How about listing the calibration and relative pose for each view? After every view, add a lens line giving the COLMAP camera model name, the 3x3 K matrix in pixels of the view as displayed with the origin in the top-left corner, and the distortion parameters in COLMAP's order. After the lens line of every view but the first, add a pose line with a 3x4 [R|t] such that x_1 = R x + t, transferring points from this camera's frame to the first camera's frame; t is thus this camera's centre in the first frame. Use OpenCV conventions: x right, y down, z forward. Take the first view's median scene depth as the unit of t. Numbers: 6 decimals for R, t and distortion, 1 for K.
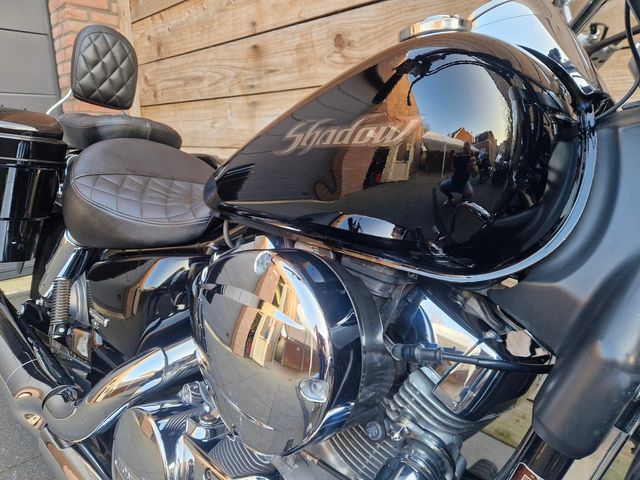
lens RADIAL K [[435.9, 0, 318.1], [0, 435.9, 236.9], [0, 0, 1]] dist [0.057238, -0.051706]
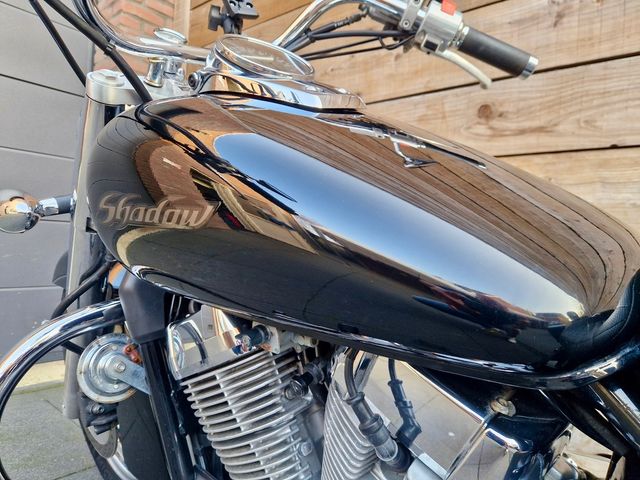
lens RADIAL K [[435.6, 0, 313.4], [0, 435.6, 240.1], [0, 0, 1]] dist [0.053378, -0.053216]
pose [[0.994204, 0.070936, 0.080792, -0.327172], [-0.051769, 0.974457, -0.218527, 0.013922], [-0.094229, 0.213078, 0.972481, 0.218805]]
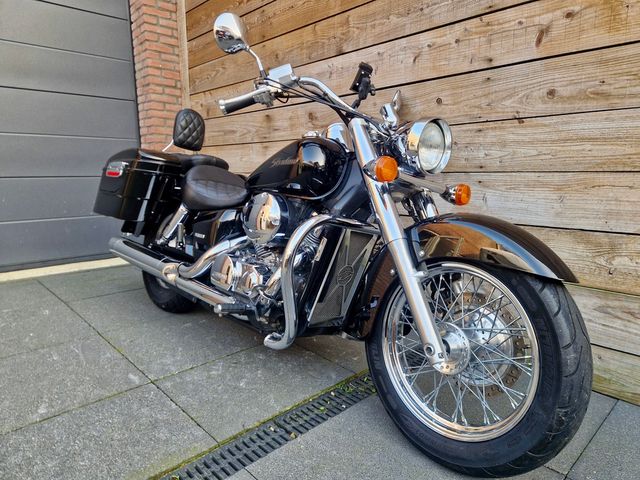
lens RADIAL K [[426.5, 0, 320.9], [0, 426.5, 232.3], [0, 0, 1]] dist [0.065403, -0.055449]
pose [[0.999738, 0.010234, -0.020470, 0.125960], [-0.011873, 0.996595, -0.081588, 0.193222], [0.019565, 0.081810, 0.996456, -0.756403]]
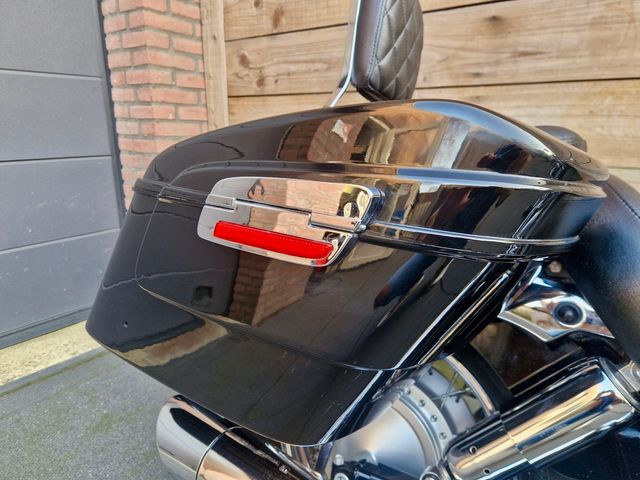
lens RADIAL K [[435.9, 0, 318.1], [0, 435.9, 236.9], [0, 0, 1]] dist [0.057238, -0.051706]
pose [[0.987383, -0.025710, 0.156247, -0.621391], [0.021505, 0.999361, 0.028542, -0.121573], [-0.156881, -0.024822, 0.987306, 0.377620]]
